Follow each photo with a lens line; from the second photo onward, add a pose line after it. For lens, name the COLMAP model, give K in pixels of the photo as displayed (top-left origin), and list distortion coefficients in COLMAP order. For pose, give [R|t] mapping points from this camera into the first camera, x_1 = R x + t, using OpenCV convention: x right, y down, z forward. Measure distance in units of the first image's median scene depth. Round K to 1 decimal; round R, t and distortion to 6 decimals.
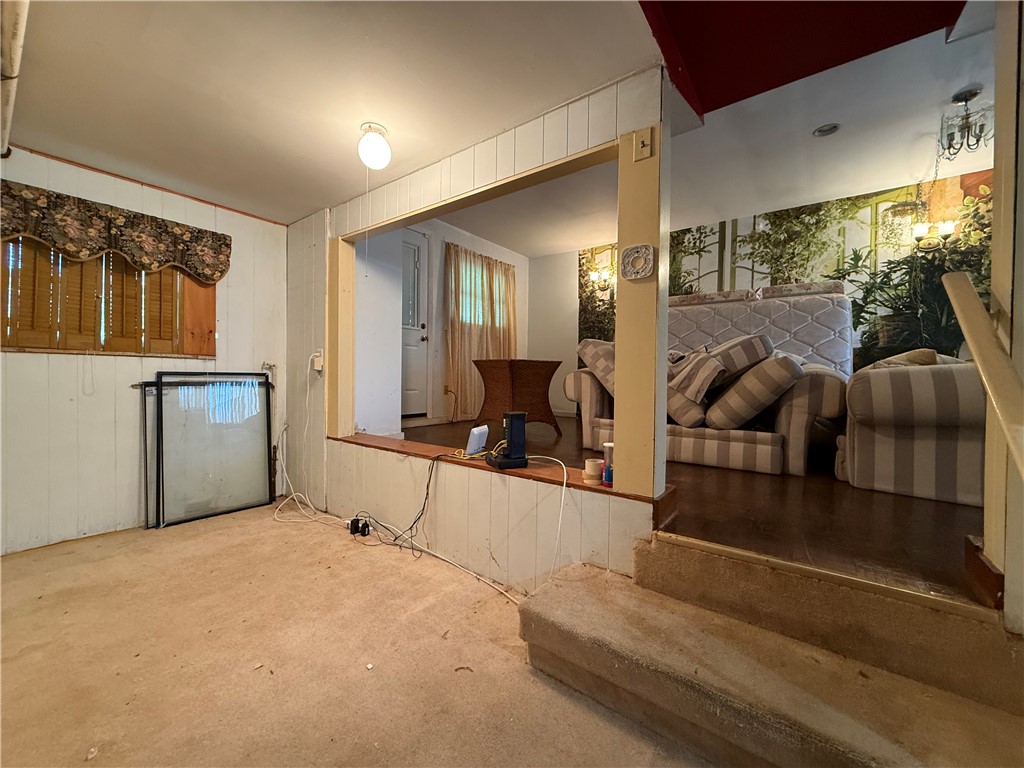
lens RADIAL K [[408.3, 0, 508.3], [0, 408.3, 381.6], [0, 0, 1]] dist [-0.000336, 0.000075]
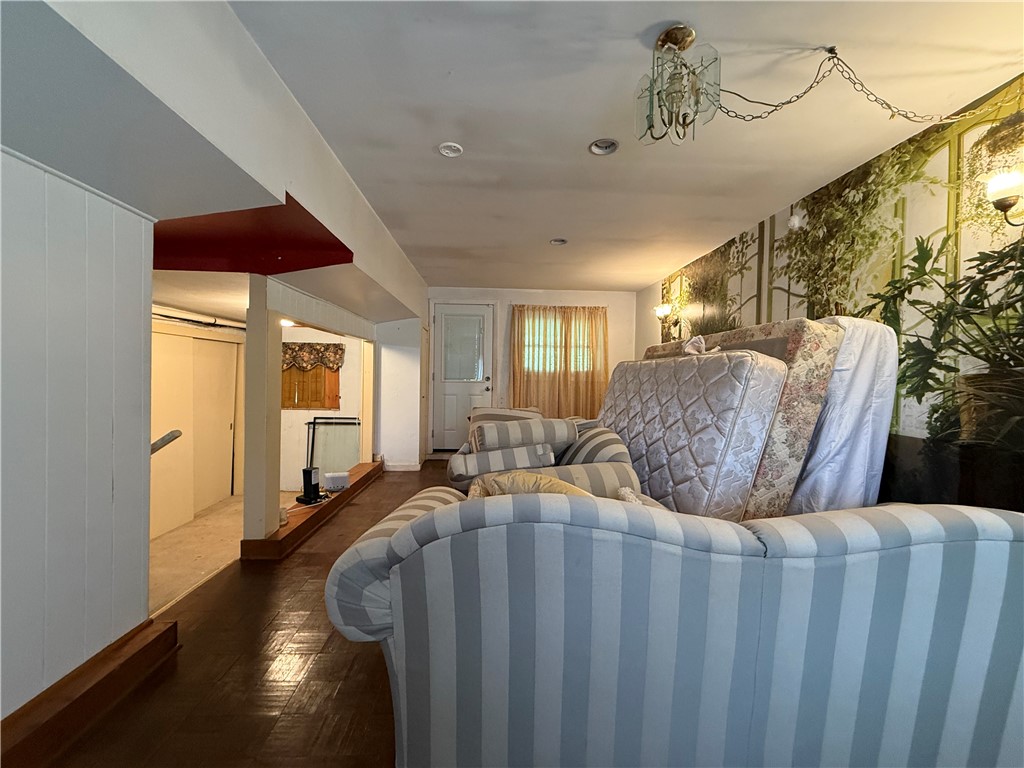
lens RADIAL K [[408.3, 0, 510.7], [0, 408.3, 380.8], [0, 0, 1]] dist [-0.000336, 0.000075]
pose [[0.641907, 0.003325, -0.766775, 0.905502], [-0.016429, 0.999821, -0.009418, -0.137568], [0.766607, 0.018642, 0.641846, 0.300380]]
